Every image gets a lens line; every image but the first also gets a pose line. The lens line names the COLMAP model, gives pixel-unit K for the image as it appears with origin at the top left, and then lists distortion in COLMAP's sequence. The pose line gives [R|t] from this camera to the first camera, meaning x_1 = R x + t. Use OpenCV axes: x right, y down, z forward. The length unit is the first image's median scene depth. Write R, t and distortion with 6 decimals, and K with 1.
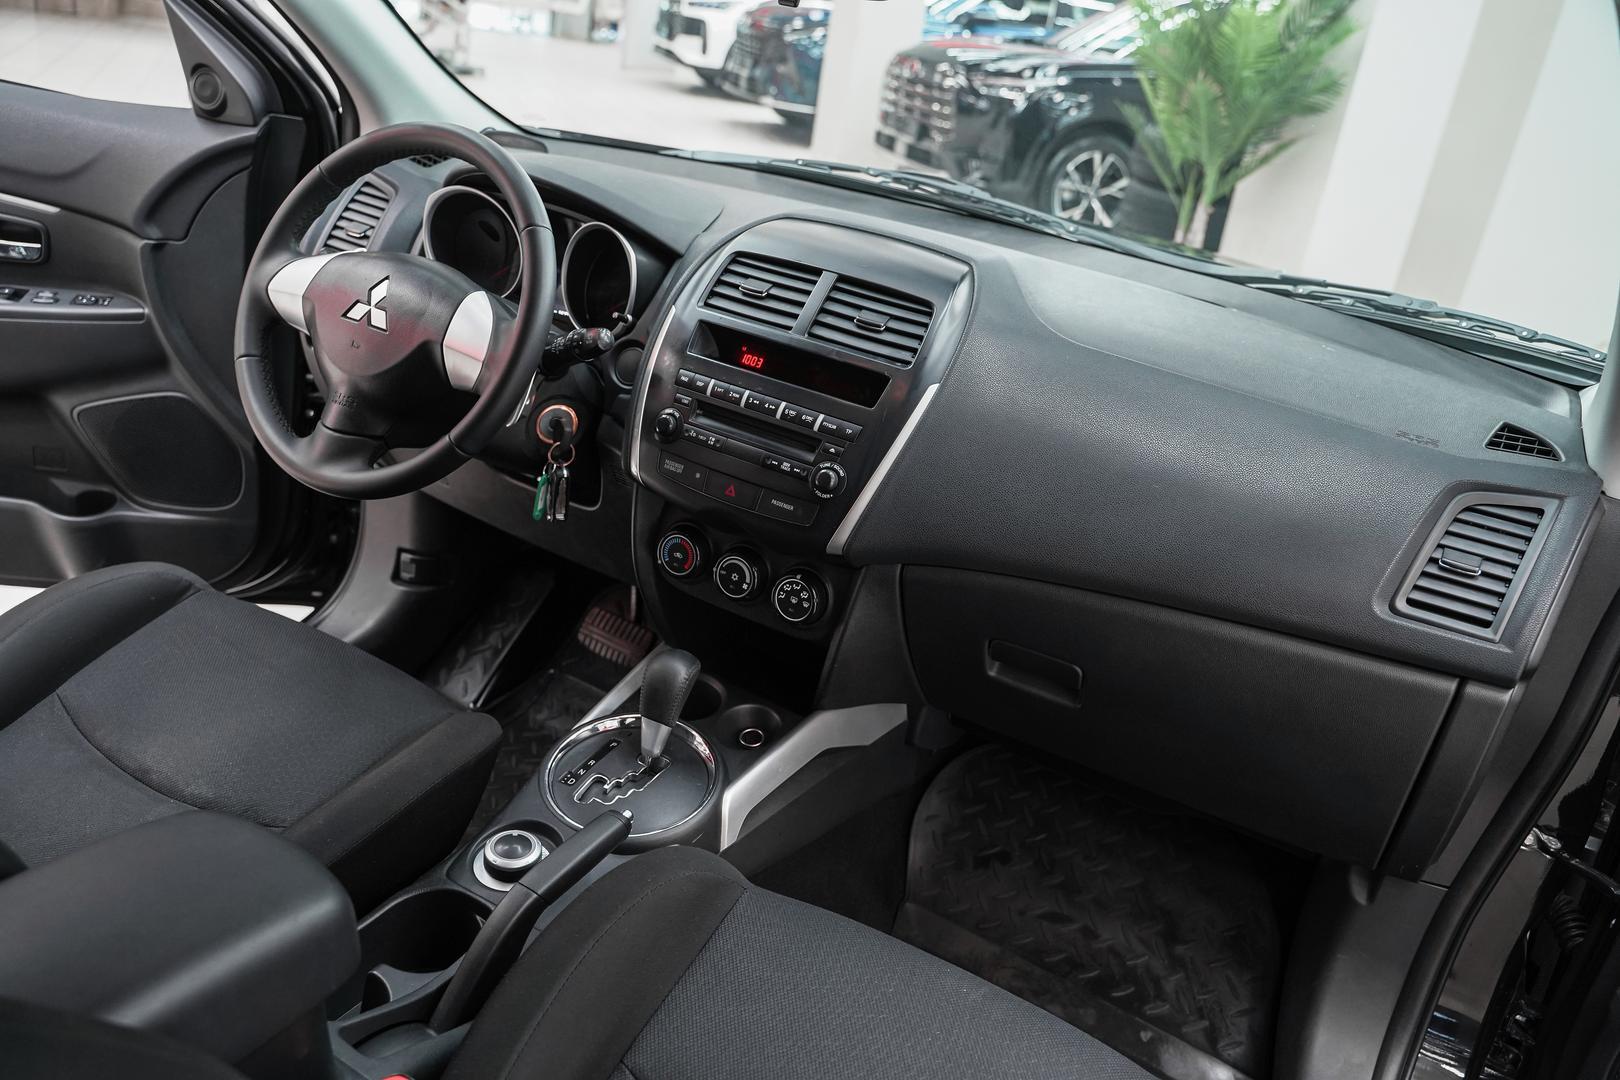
lens RADIAL K [[1298.4, 0, 815.6], [0, 1298.4, 540.4], [0, 0, 1]] dist [-0.015346, 0.004955]
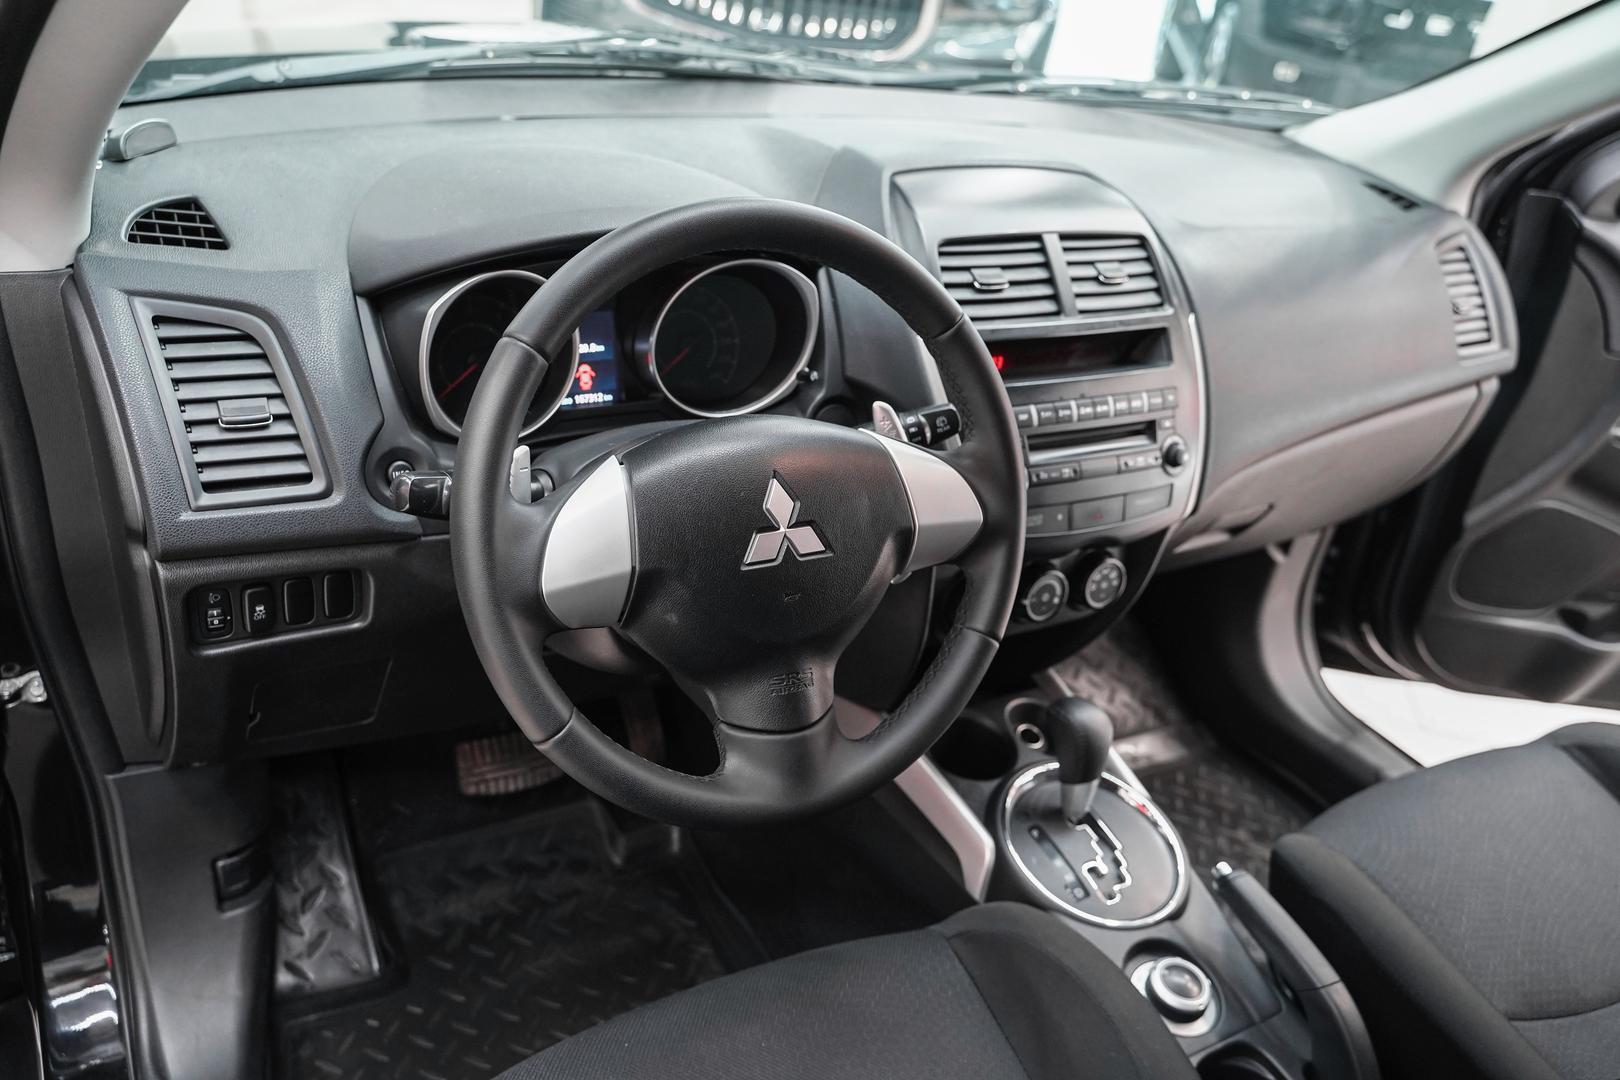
lens RADIAL K [[1300.4, 0, 812.6], [0, 1300.4, 532.0], [0, 0, 1]] dist [-0.009348, 0.003392]
pose [[0.517435, -0.486098, 0.704252, -0.715400], [0.279397, 0.873857, 0.397884, -0.390698], [-0.808826, -0.009113, 0.587978, 0.580124]]
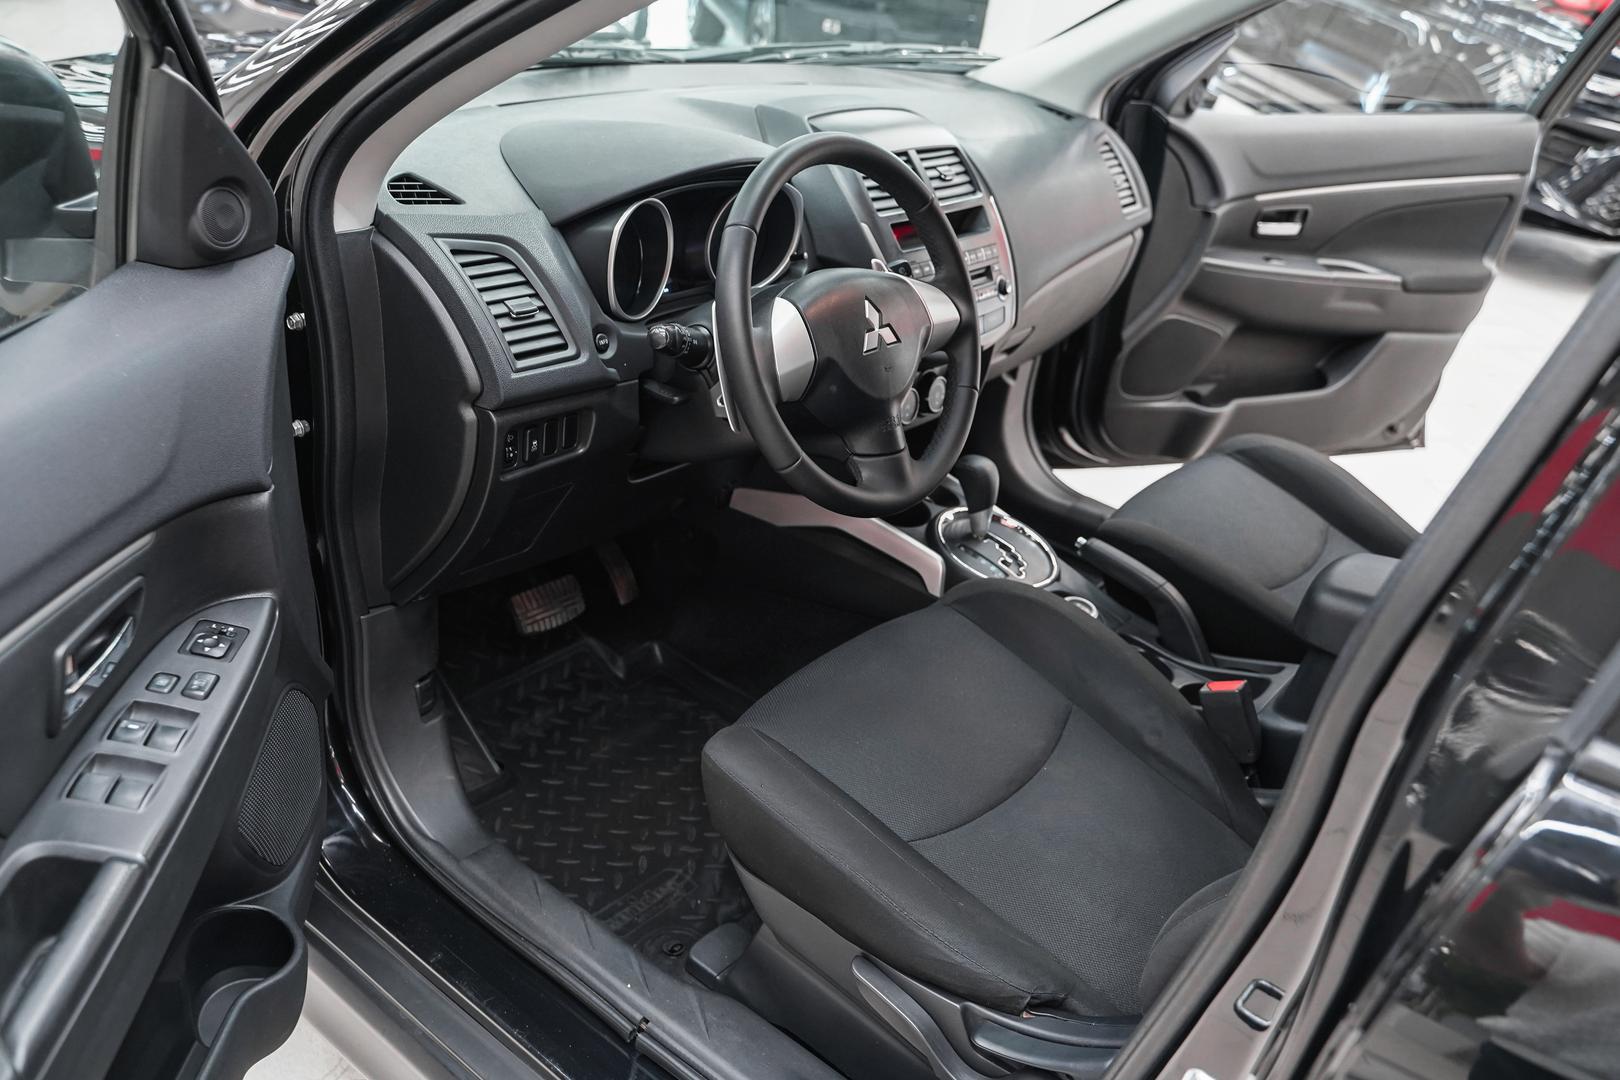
lens RADIAL K [[1298.4, 0, 815.6], [0, 1298.4, 540.4], [0, 0, 1]] dist [-0.015346, 0.004955]
pose [[0.170592, -0.572714, 0.801809, -1.175693], [0.289875, 0.806897, 0.514675, -0.544919], [-0.941738, 0.144625, 0.303666, 0.703796]]
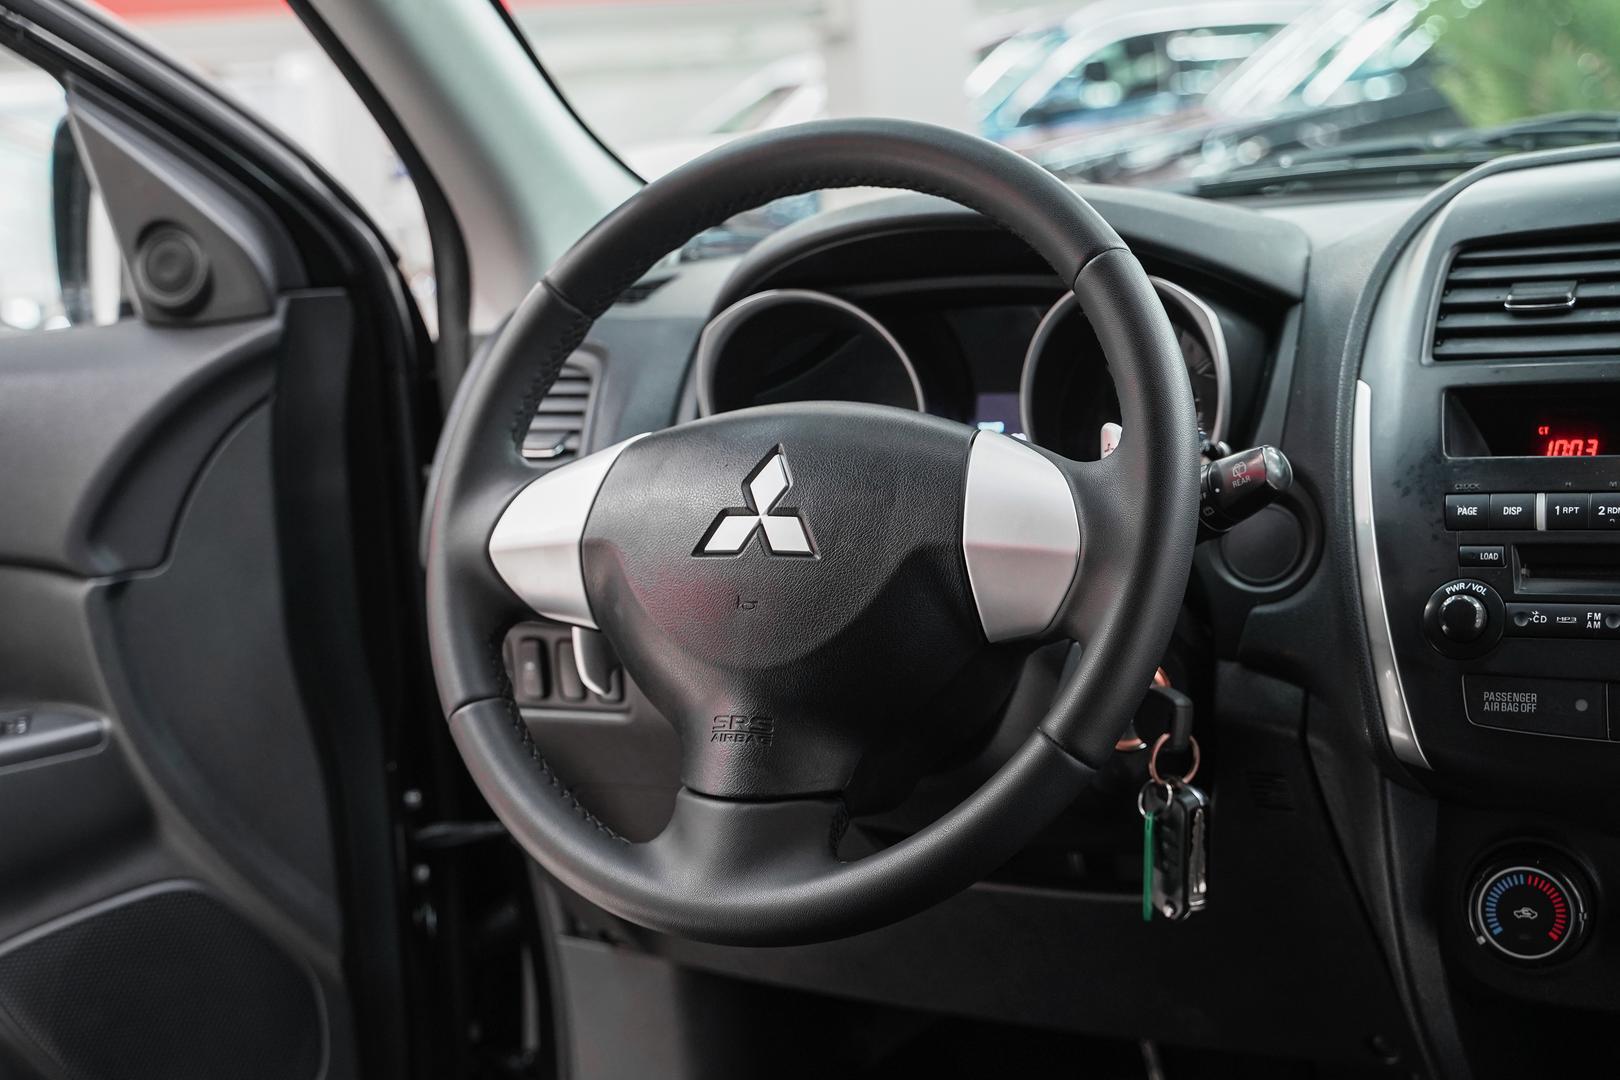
lens RADIAL K [[2210.1, 0, 802.5], [0, 2210.1, 518.3], [0, 0, 1]] dist [0.001585, 0.019342]
pose [[0.973332, -0.229263, 0.008015, -0.310696], [0.224537, 0.944949, -0.238021, 0.008029], [0.046995, 0.233473, 0.971227, 0.228981]]
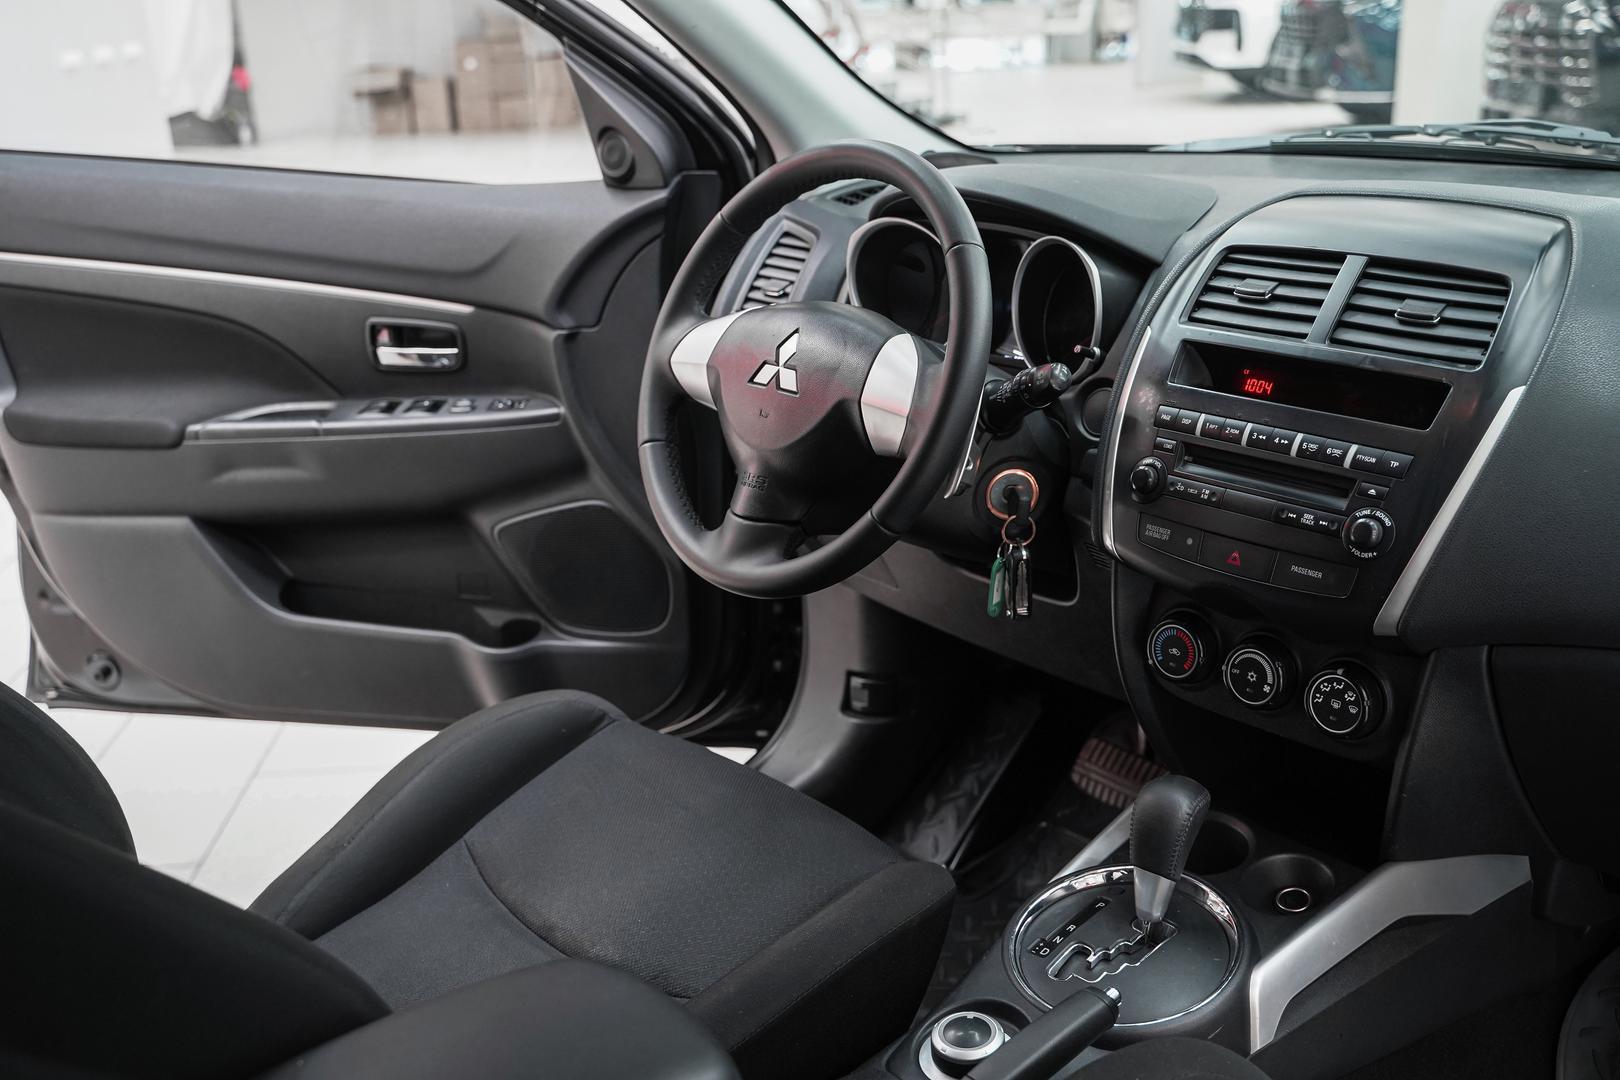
lens RADIAL K [[1649.6, 0, 798.2], [0, 1649.6, 537.5], [0, 0, 1]] dist [-0.006401, 0.020955]
pose [[0.930307, -0.069090, -0.360217, 0.039399], [0.036312, 0.994623, -0.096989, 0.029661], [0.364981, 0.077149, 0.927813, 0.026522]]
